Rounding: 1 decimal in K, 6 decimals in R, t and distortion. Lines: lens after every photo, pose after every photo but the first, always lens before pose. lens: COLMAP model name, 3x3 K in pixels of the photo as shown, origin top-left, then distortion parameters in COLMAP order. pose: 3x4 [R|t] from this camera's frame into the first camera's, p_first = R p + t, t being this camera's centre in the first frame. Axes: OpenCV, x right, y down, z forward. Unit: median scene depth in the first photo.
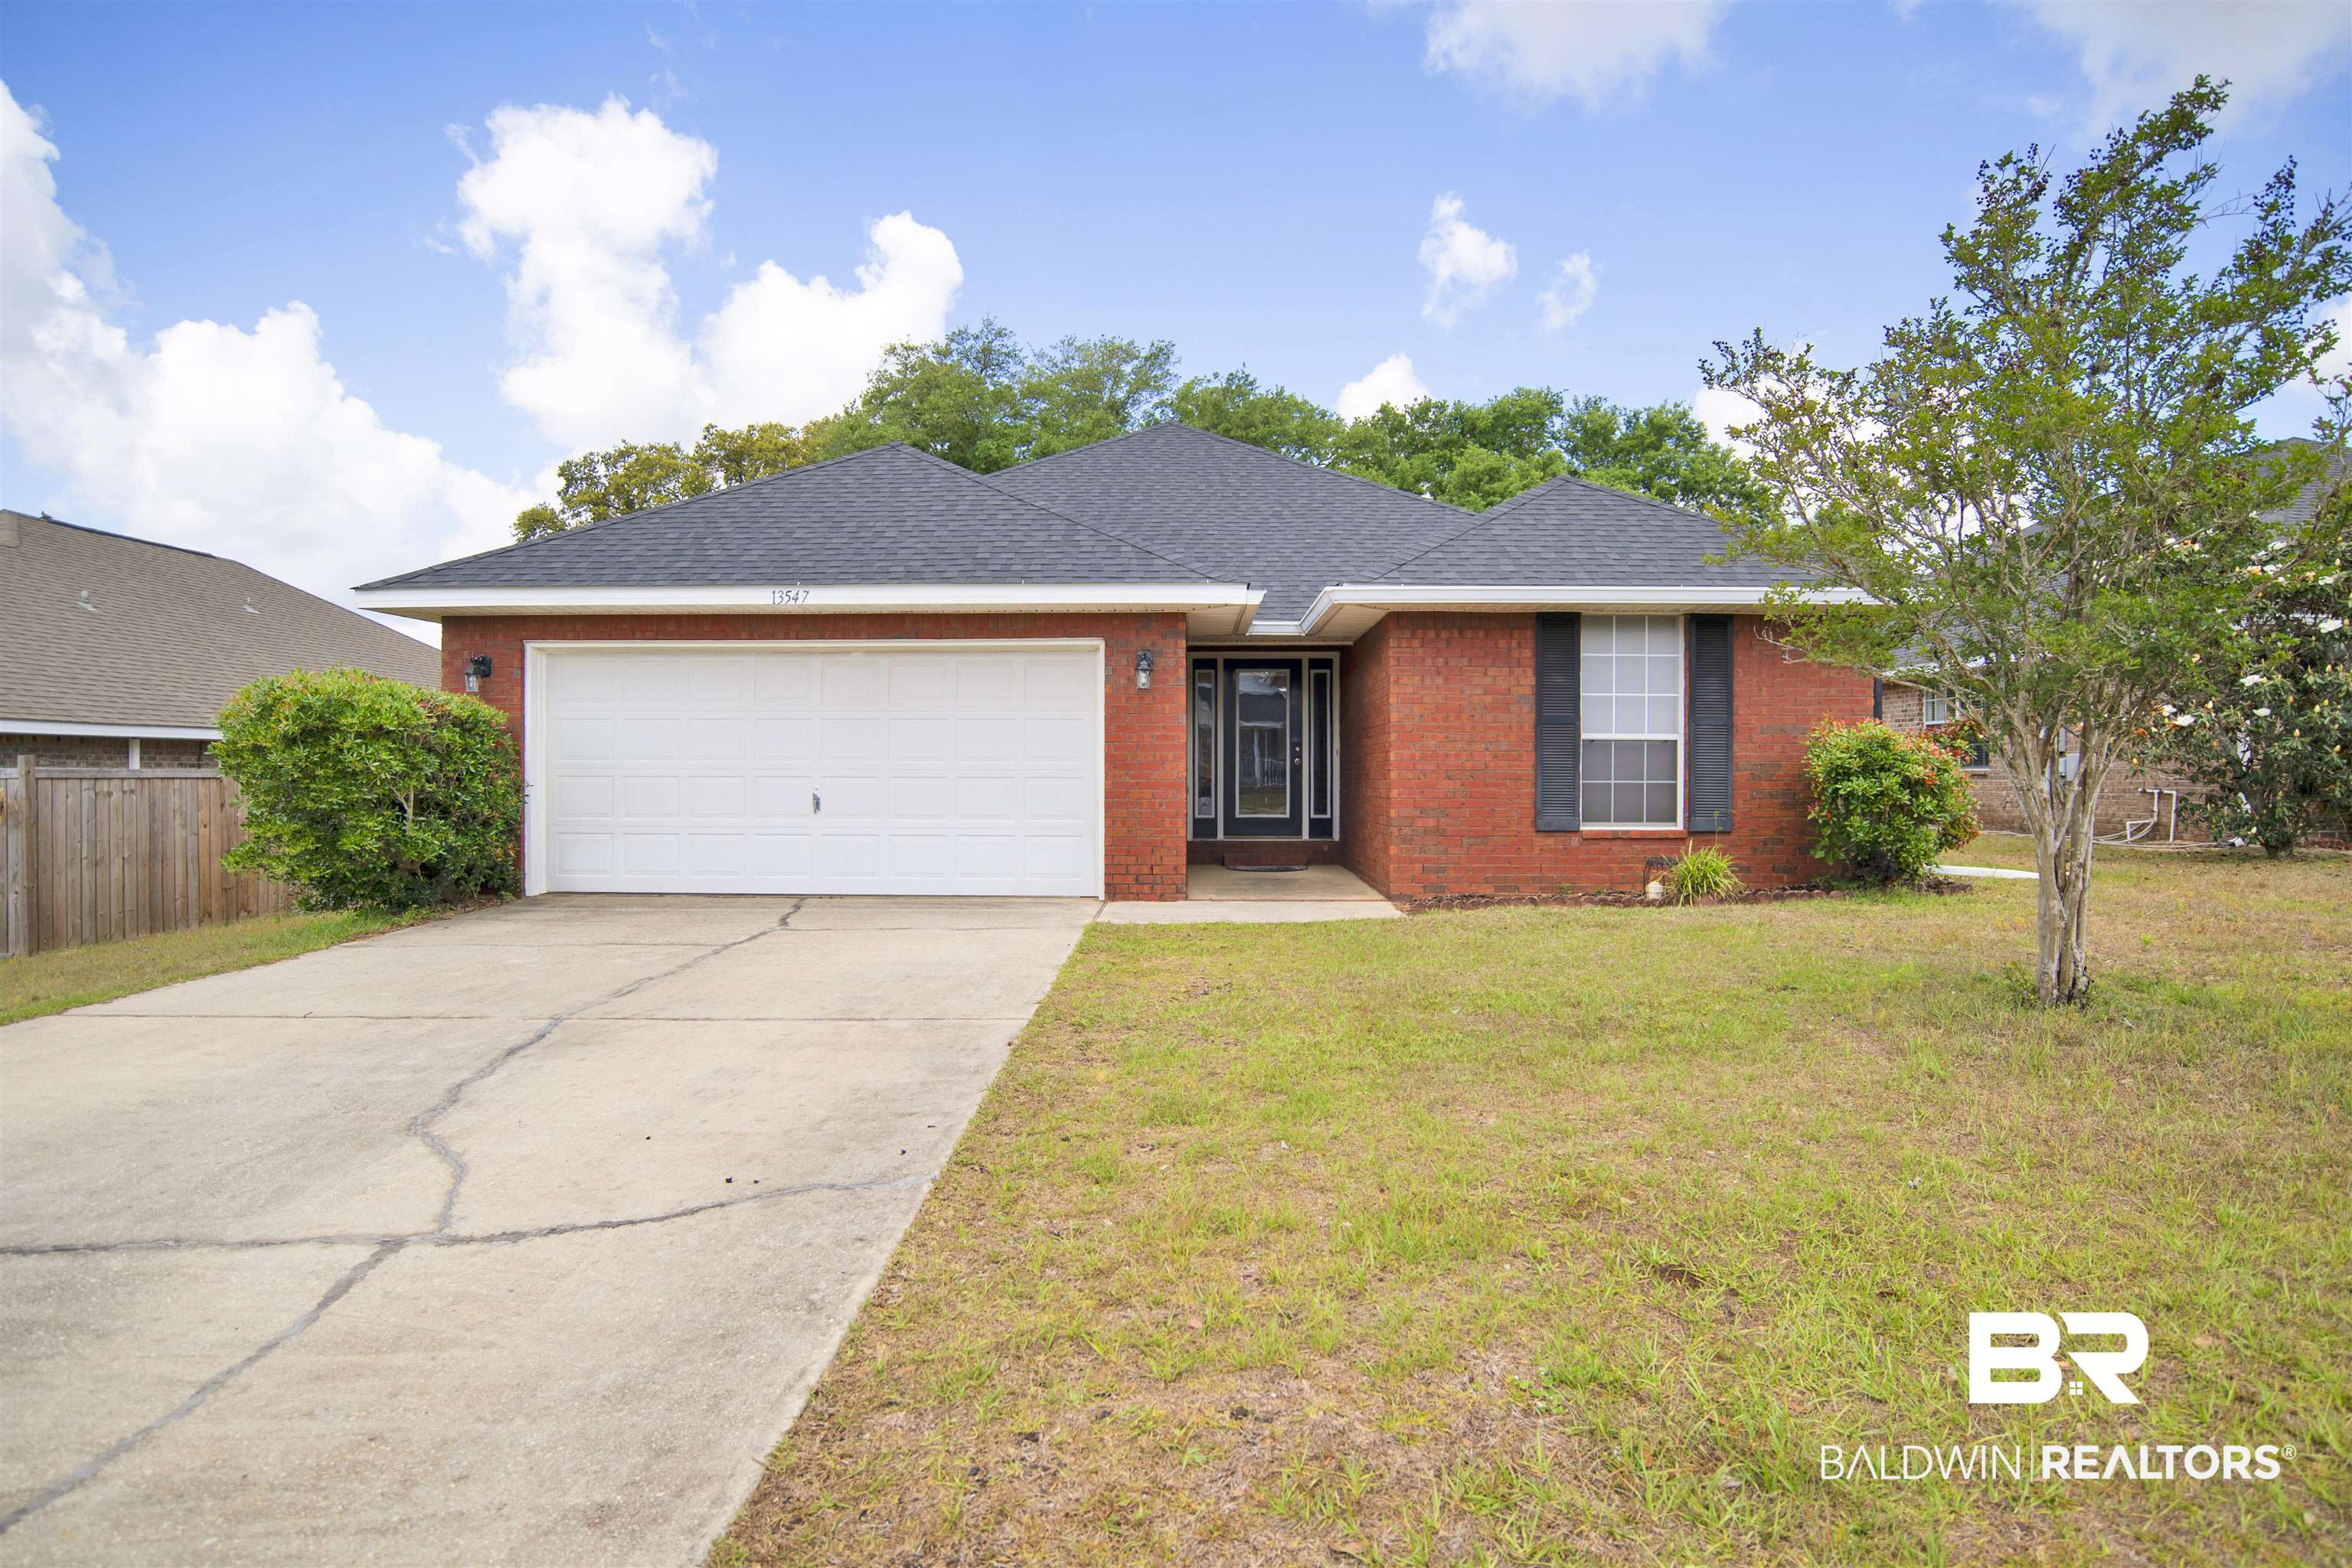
lens RADIAL K [[1262.8, 0, 1162.8], [0, 1262.8, 790.6], [0, 0, 1]] dist [-0.059669, 0.015634]
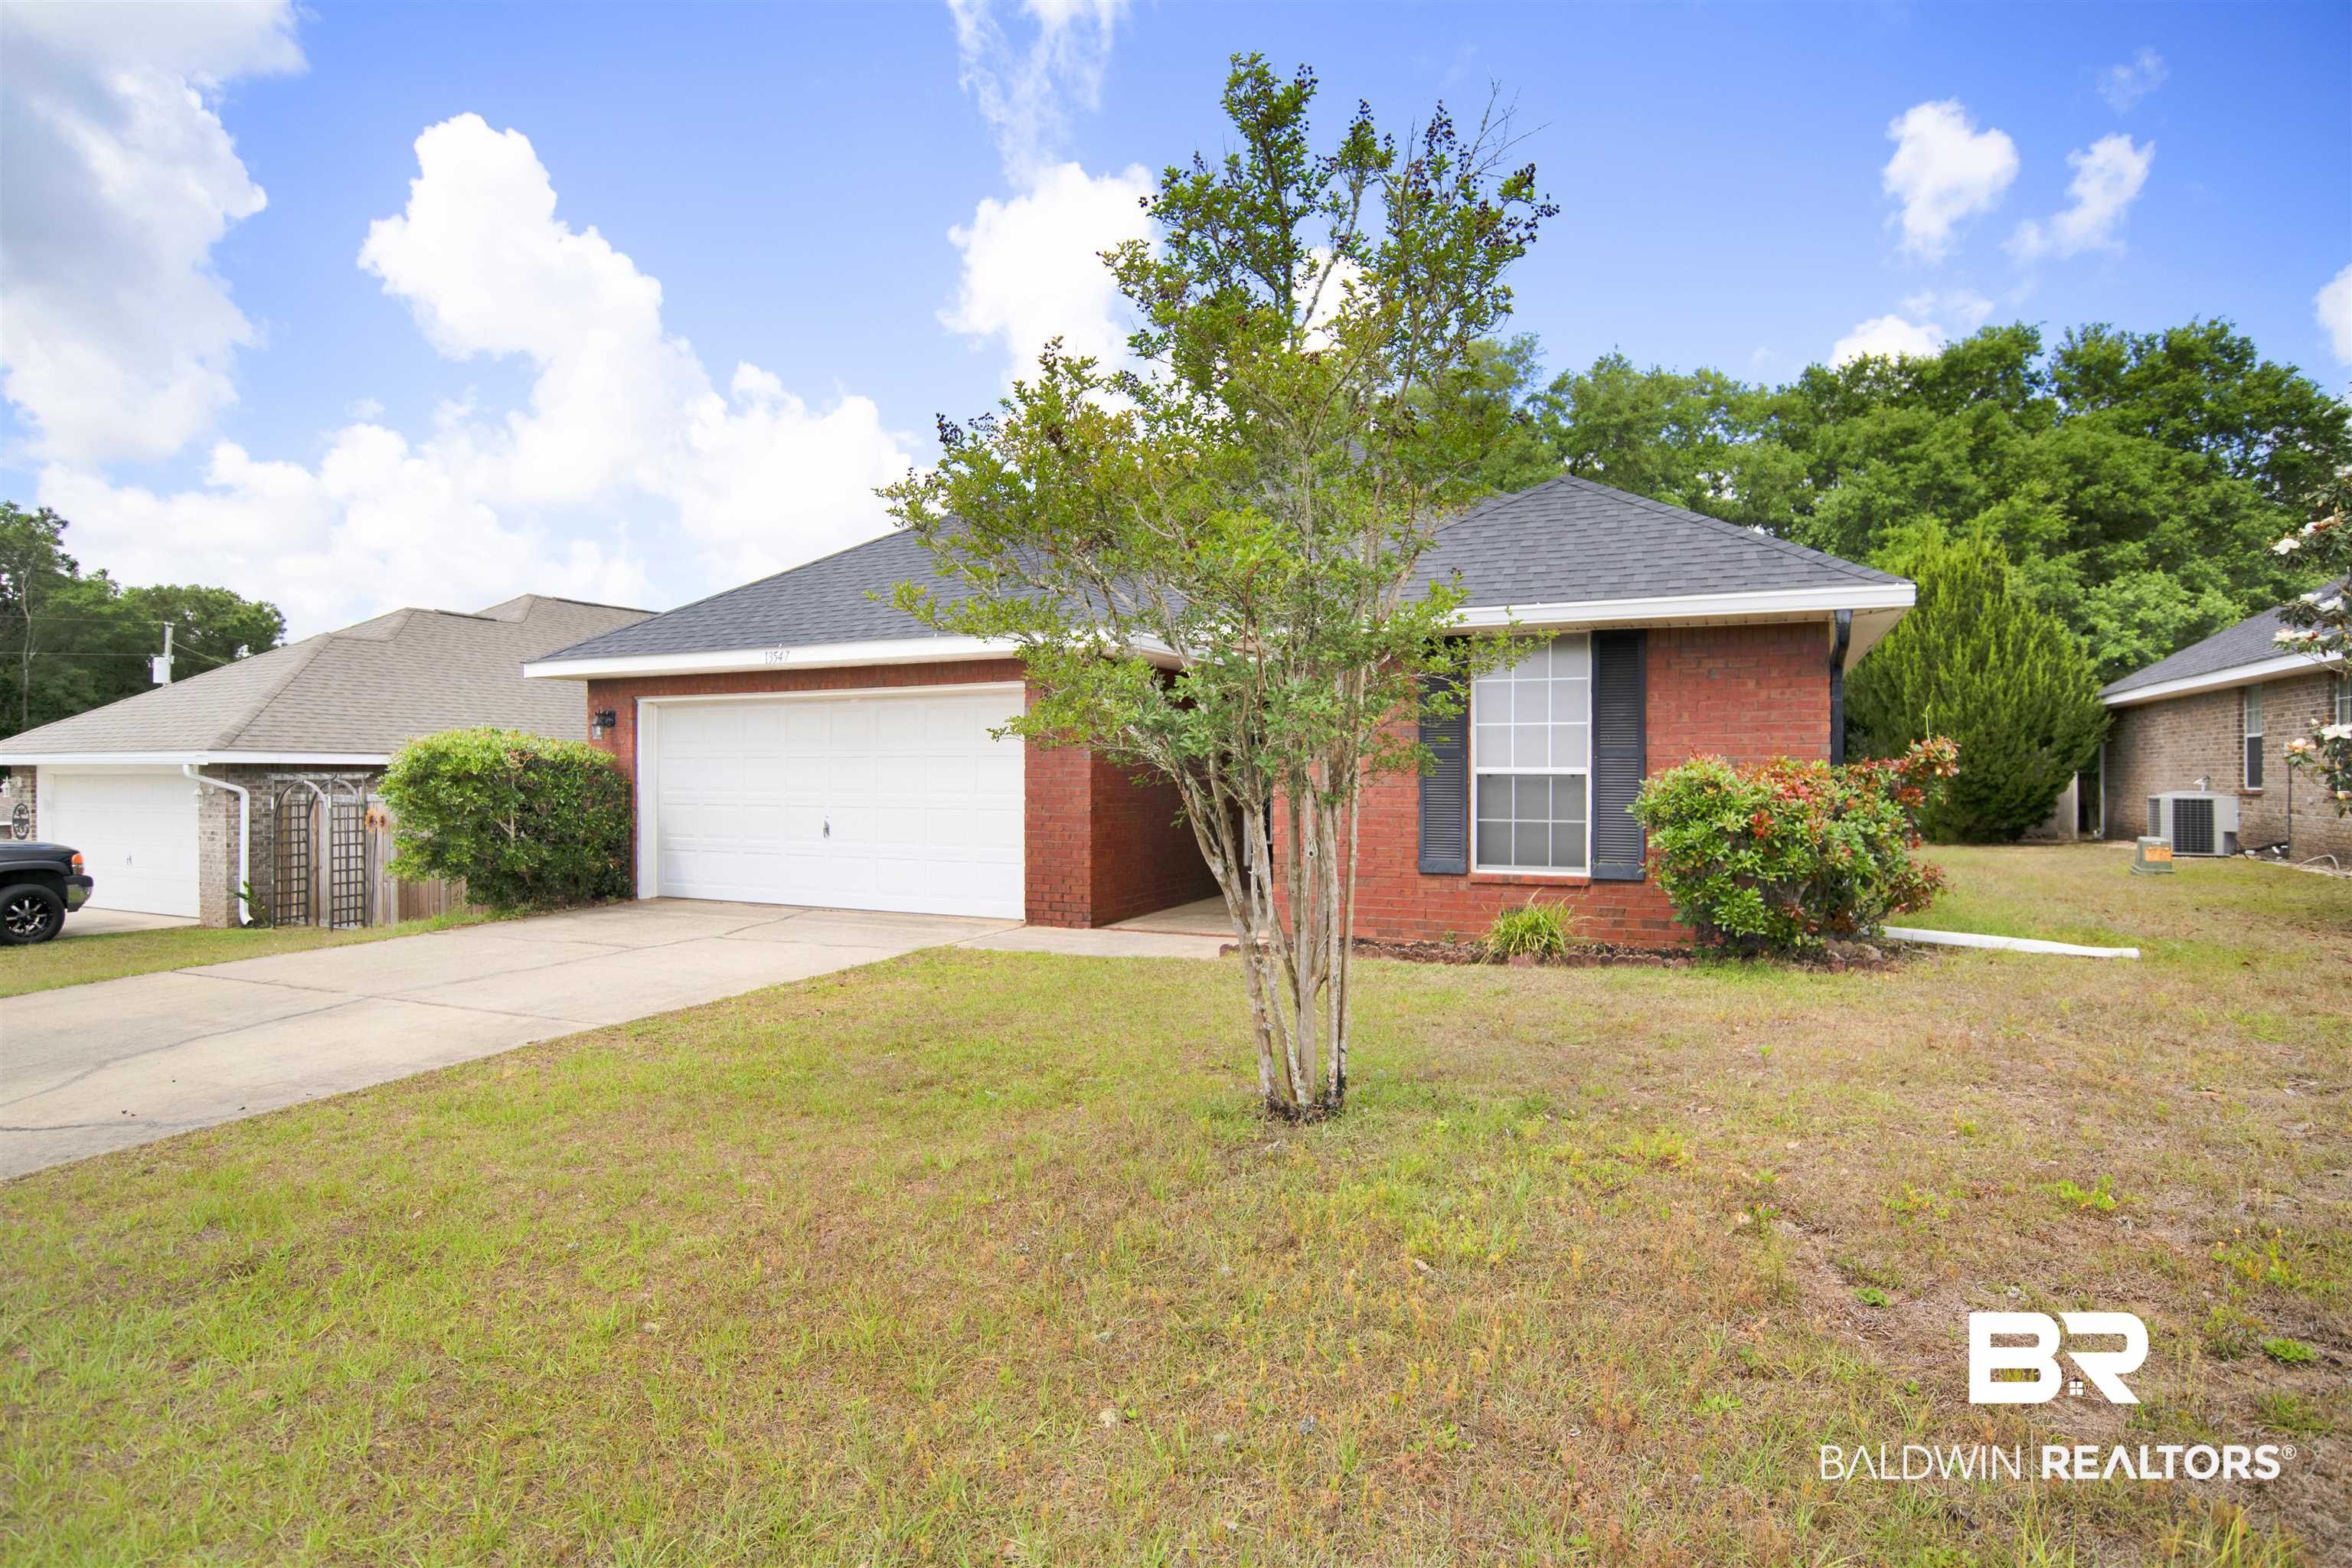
lens RADIAL K [[1262.8, 0, 1193.0], [0, 1262.8, 786.2], [0, 0, 1]] dist [-0.059669, 0.015634]
pose [[0.909401, 0.002552, -0.415912, 0.532220], [-0.003506, 0.999993, -0.001530, -0.029956], [0.415905, 0.002849, 0.909404, 0.080169]]
